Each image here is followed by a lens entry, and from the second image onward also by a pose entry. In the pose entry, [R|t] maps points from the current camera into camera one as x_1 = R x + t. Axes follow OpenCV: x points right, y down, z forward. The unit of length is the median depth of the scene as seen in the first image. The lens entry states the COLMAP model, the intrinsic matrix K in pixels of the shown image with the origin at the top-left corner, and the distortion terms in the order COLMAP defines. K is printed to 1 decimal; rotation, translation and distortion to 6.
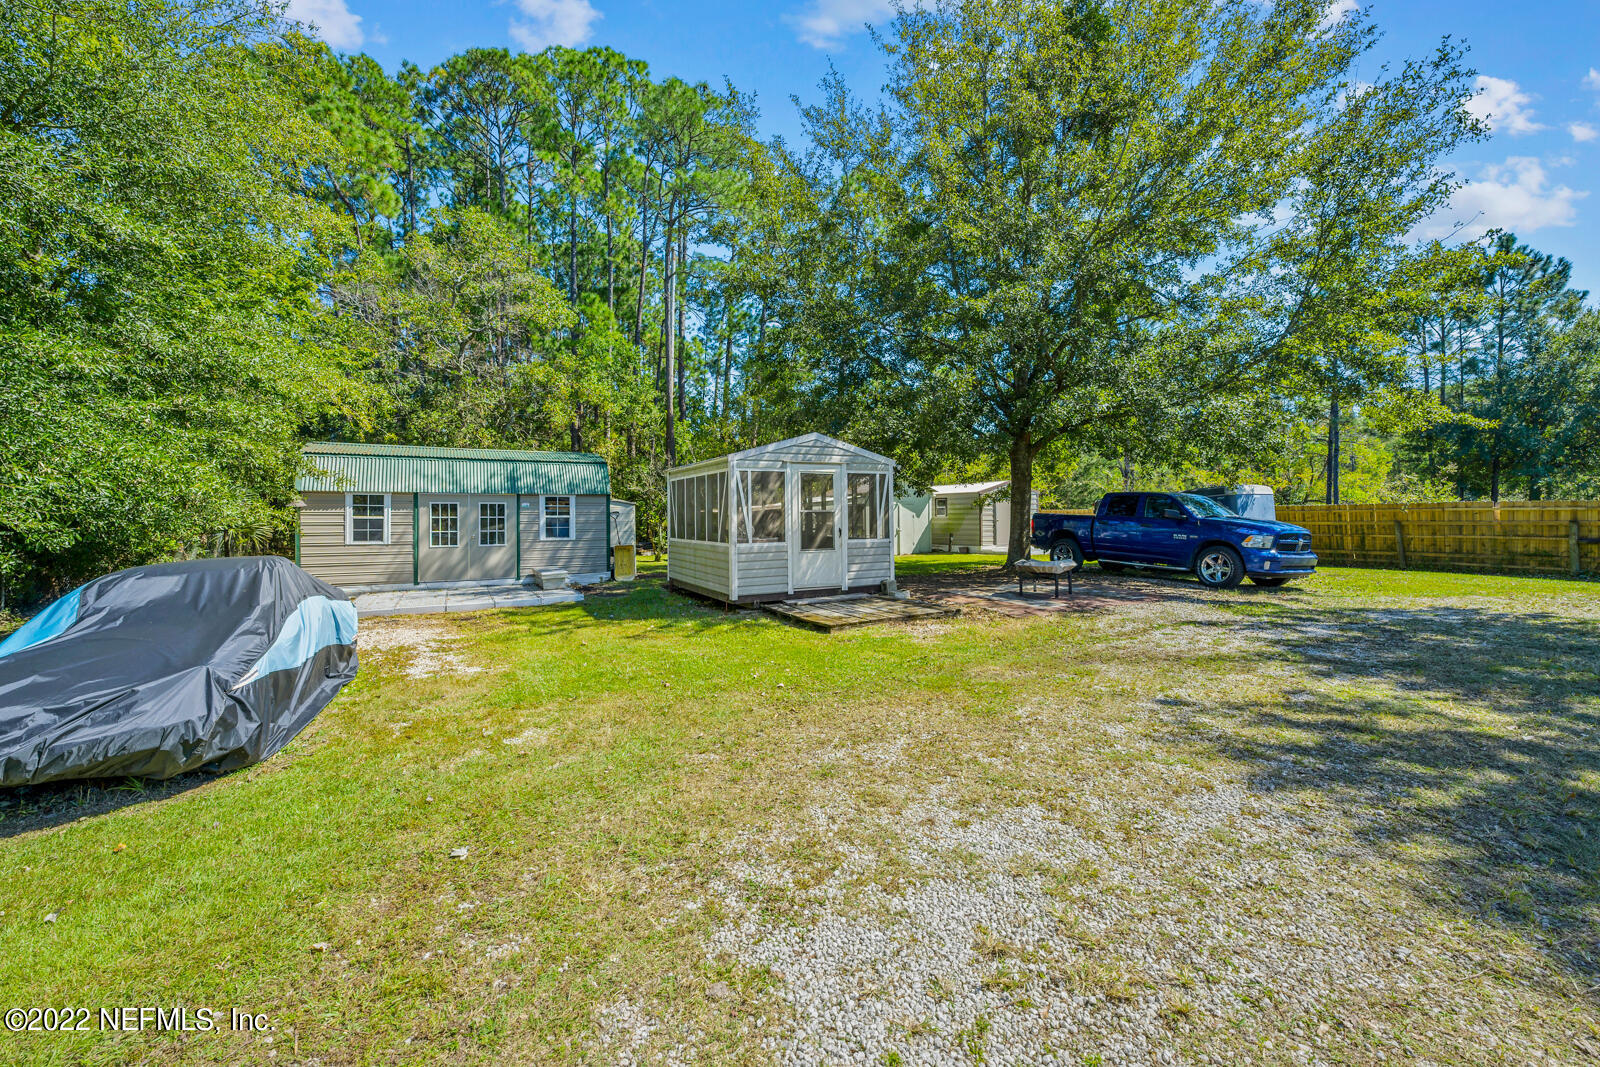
lens RADIAL K [[653.7, 0, 794.3], [0, 653.7, 530.4], [0, 0, 1]] dist [-0.001121, -0.000008]
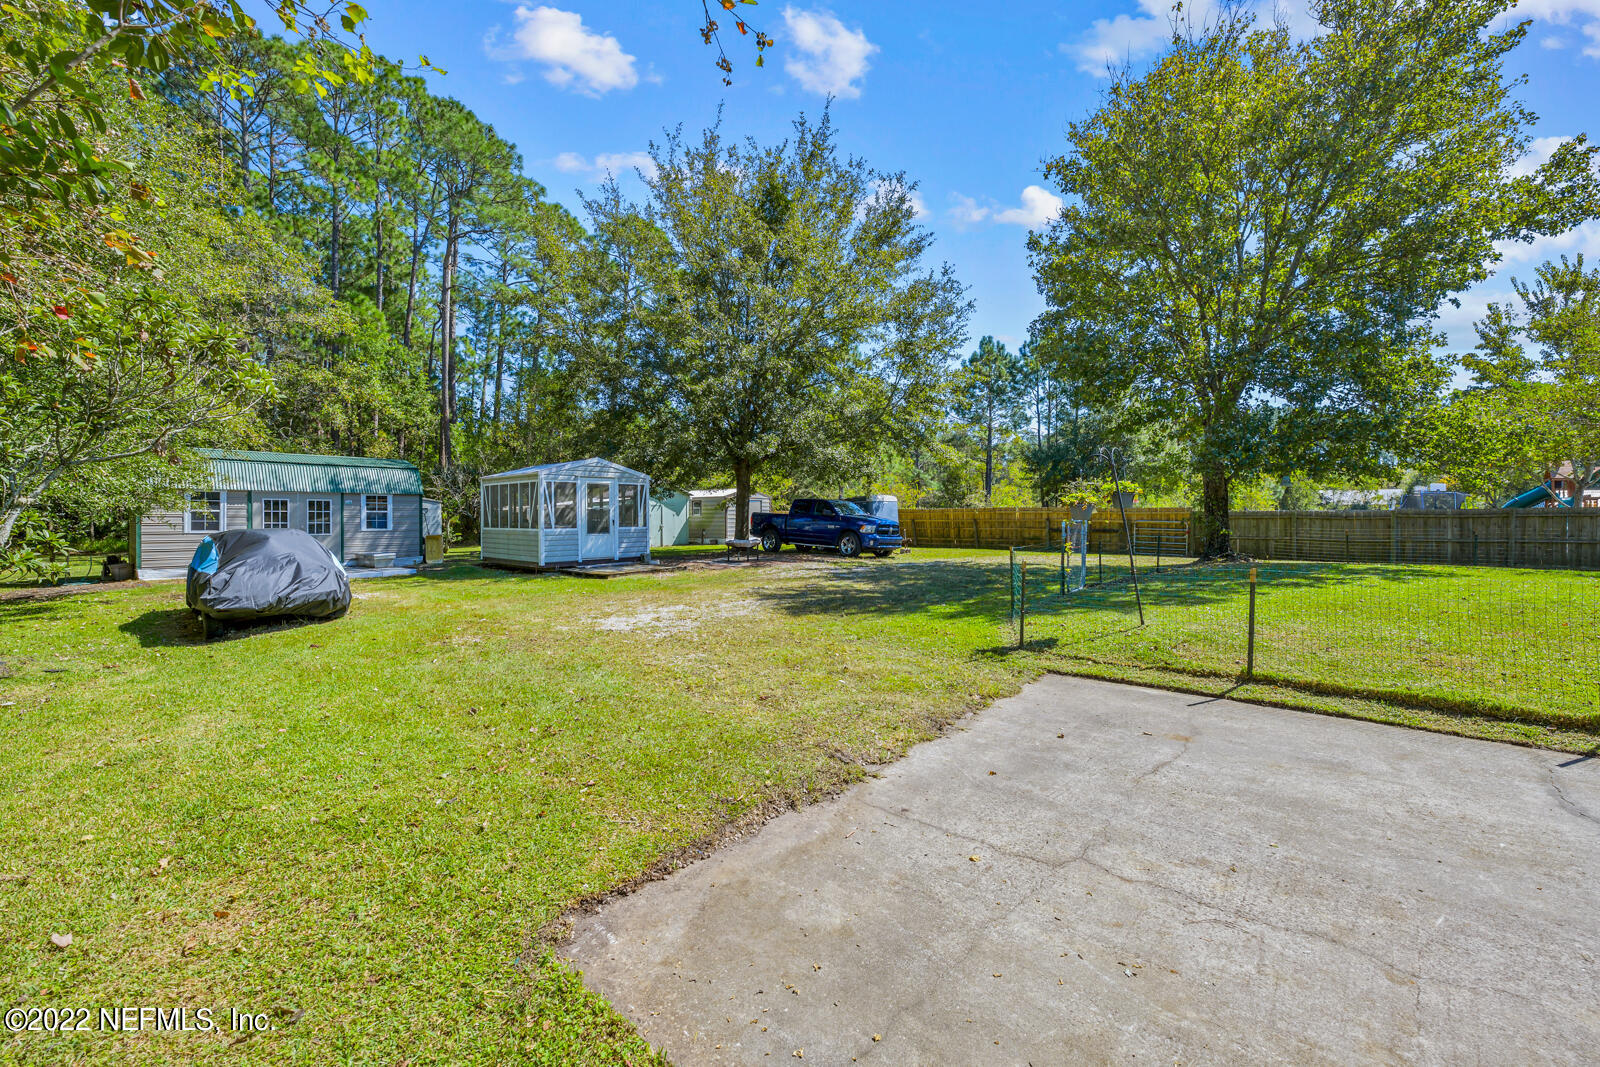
lens RADIAL K [[649.4, 0, 790.9], [0, 649.4, 521.4], [0, 0, 1]] dist [-0.001238, -0.000050]
pose [[0.943085, 0.003090, 0.332537, -0.035309], [0.002193, 0.999877, -0.015511, 0.019953], [-0.332544, 0.015357, 0.942963, -0.459273]]
